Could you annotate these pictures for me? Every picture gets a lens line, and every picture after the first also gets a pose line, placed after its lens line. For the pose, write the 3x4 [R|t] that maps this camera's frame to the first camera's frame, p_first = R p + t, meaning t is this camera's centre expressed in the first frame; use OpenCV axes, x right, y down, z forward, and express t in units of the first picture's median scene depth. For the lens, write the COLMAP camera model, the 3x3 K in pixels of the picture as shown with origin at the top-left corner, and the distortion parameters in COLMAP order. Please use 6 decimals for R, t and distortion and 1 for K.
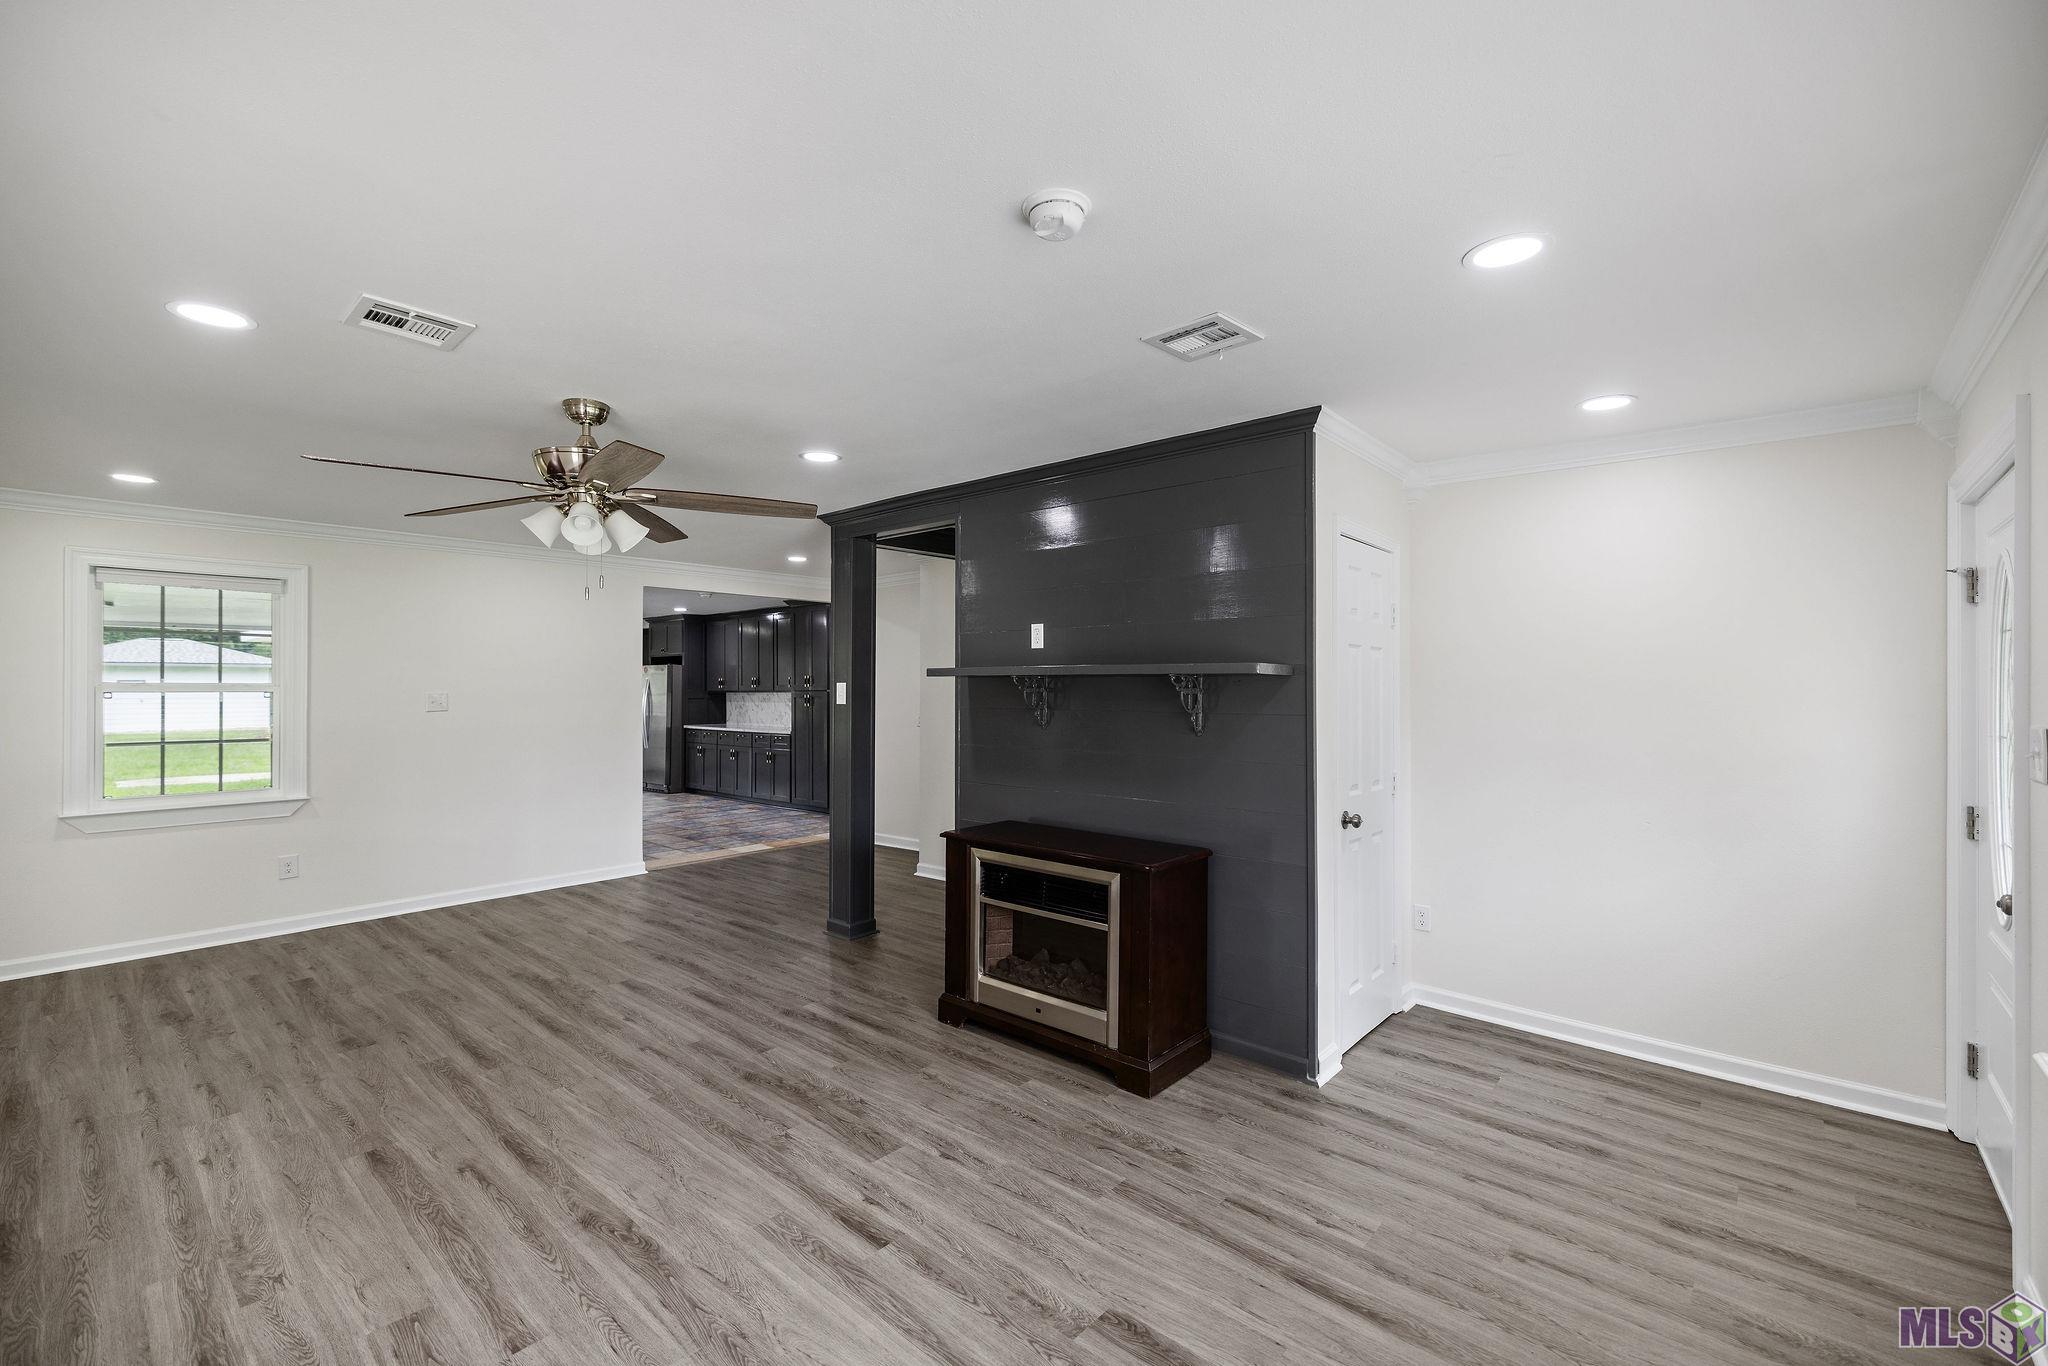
lens RADIAL K [[864.3, 0, 1027.5], [0, 864.3, 684.1], [0, 0, 1]] dist [0.002897, -0.000133]
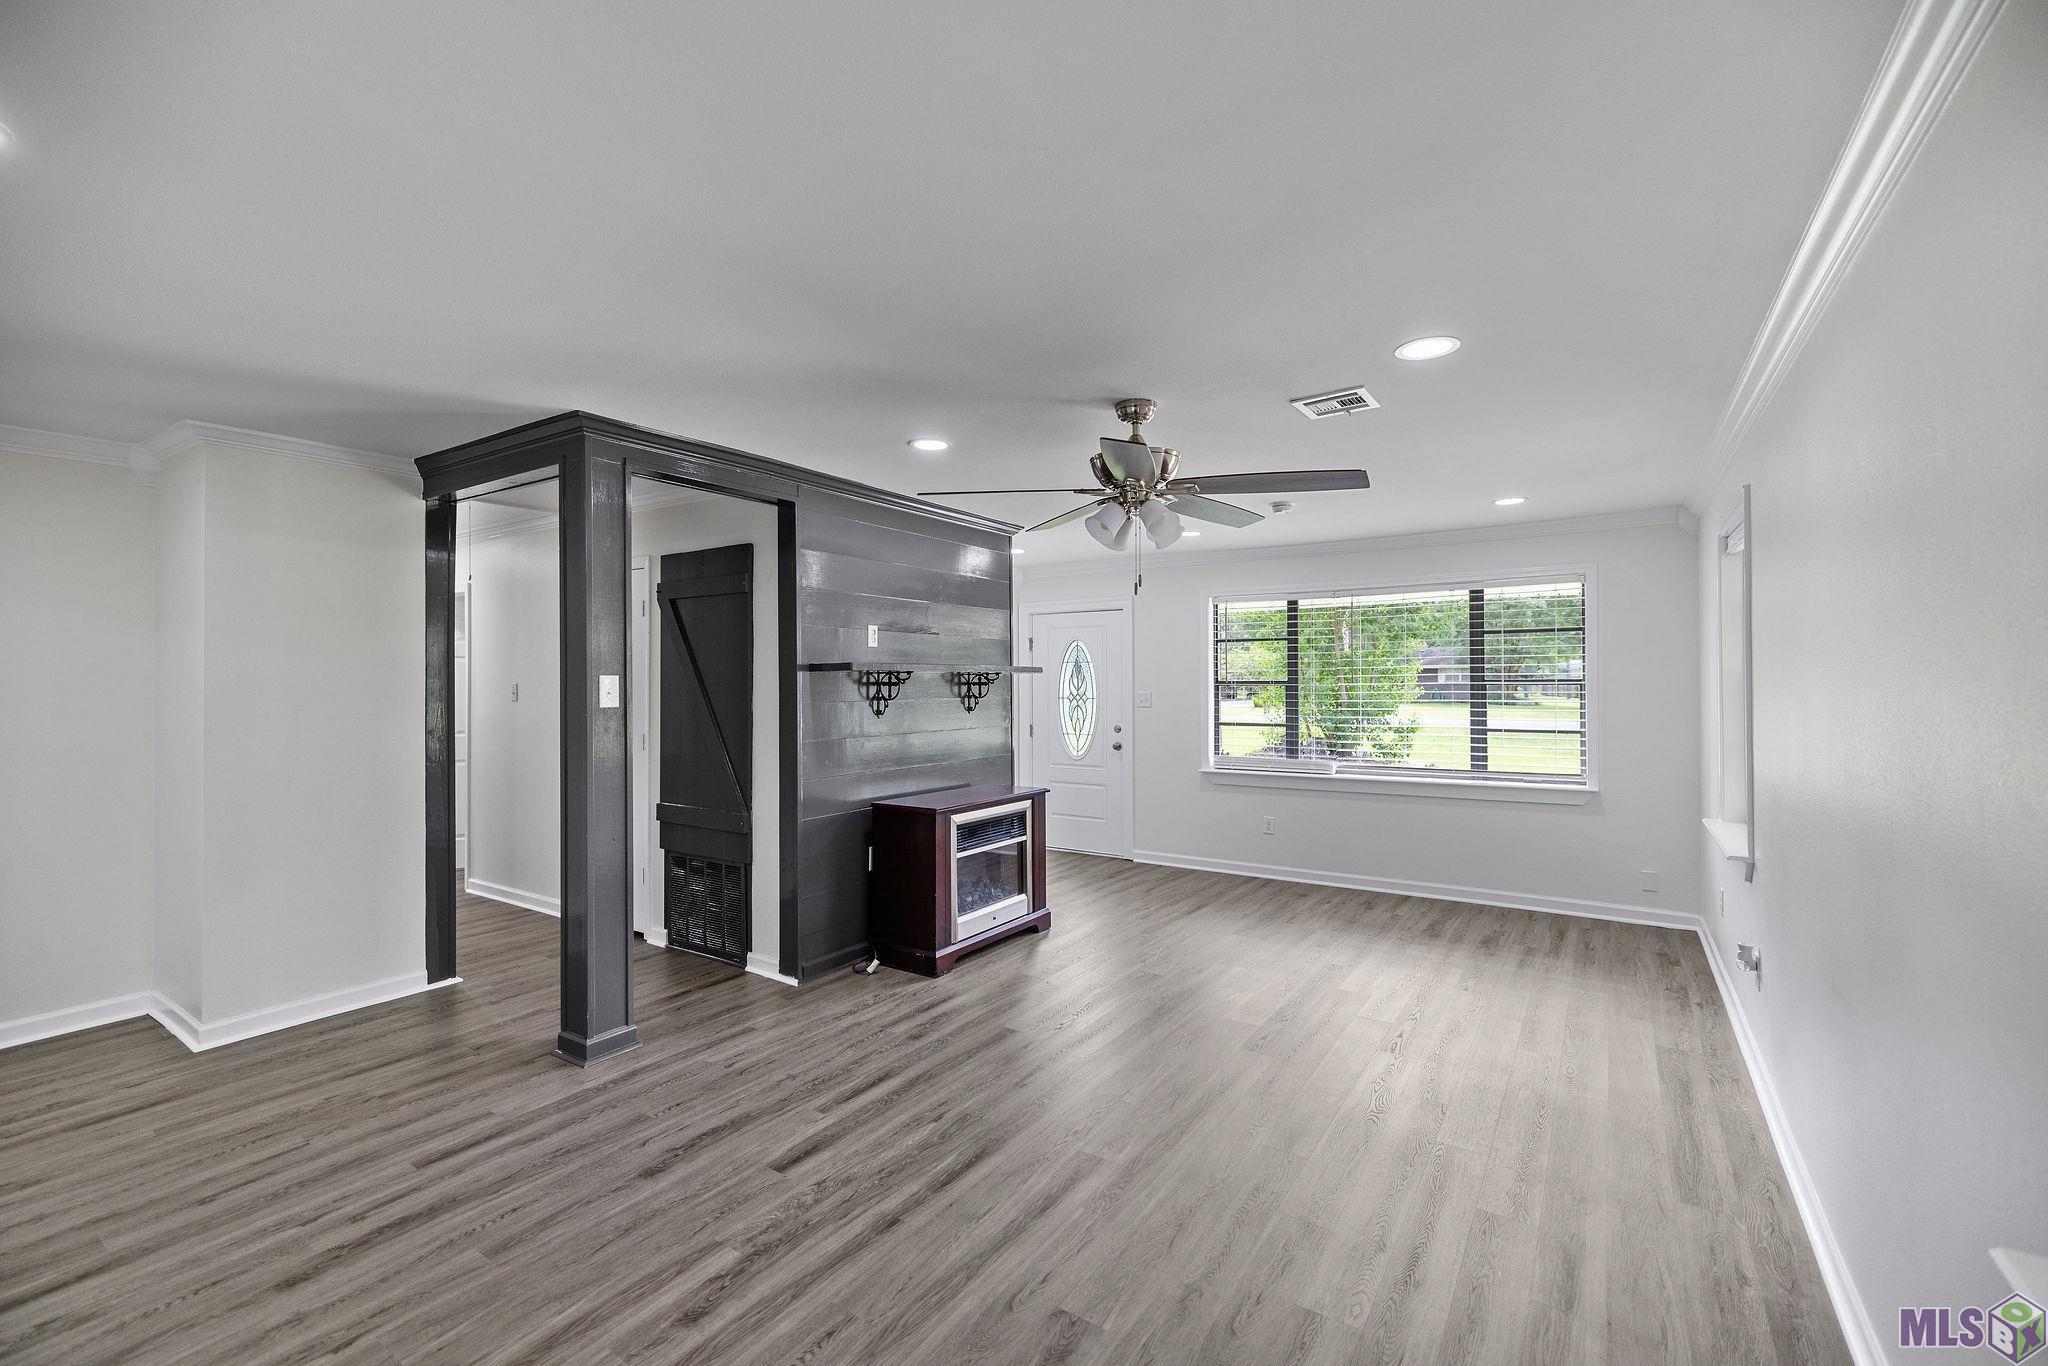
lens RADIAL K [[864.3, 0, 1031.8], [0, 864.3, 684.8], [0, 0, 1]] dist [0.002897, -0.000133]
pose [[-0.134563, 0.002624, 0.990902, -1.118464], [-0.000305, 0.999996, -0.002690, 0.011187], [-0.990905, -0.000664, -0.134561, 0.936069]]
